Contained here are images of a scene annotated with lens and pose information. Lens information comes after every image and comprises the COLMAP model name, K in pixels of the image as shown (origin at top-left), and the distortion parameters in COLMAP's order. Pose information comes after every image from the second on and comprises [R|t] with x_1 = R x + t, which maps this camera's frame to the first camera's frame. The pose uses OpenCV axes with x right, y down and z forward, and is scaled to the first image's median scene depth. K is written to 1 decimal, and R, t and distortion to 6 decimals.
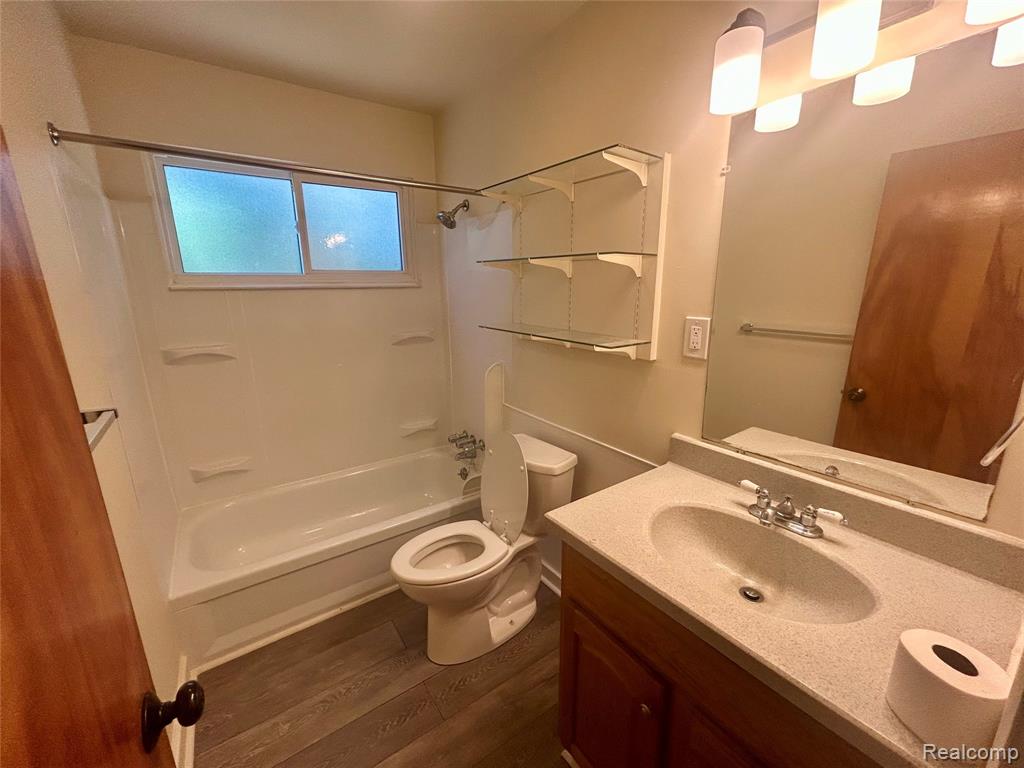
lens RADIAL K [[420.2, 0, 510.1], [0, 420.2, 387.5], [0, 0, 1]] dist [0.003626, 0.000340]
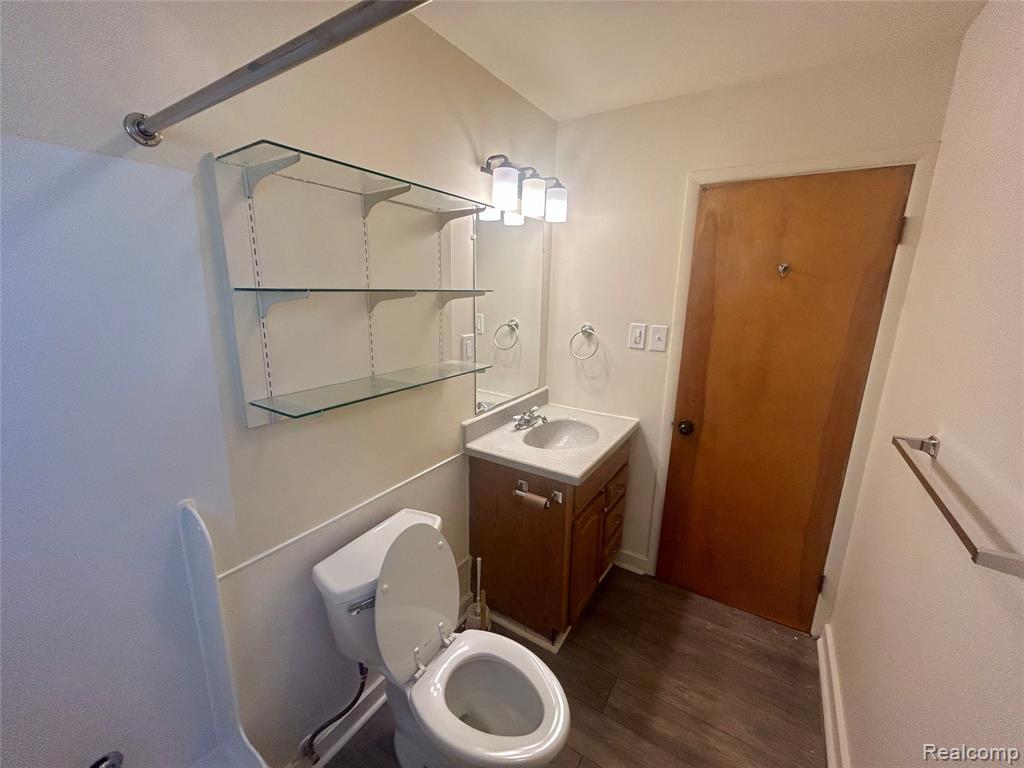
lens RADIAL K [[420.2, 0, 507.8], [0, 420.2, 378.6], [0, 0, 1]] dist [0.003626, 0.000340]
pose [[-0.369775, -0.215262, 0.903841, -0.888225], [0.211276, 0.927826, 0.307410, -0.427092], [-0.904781, 0.304633, -0.297607, 1.324568]]
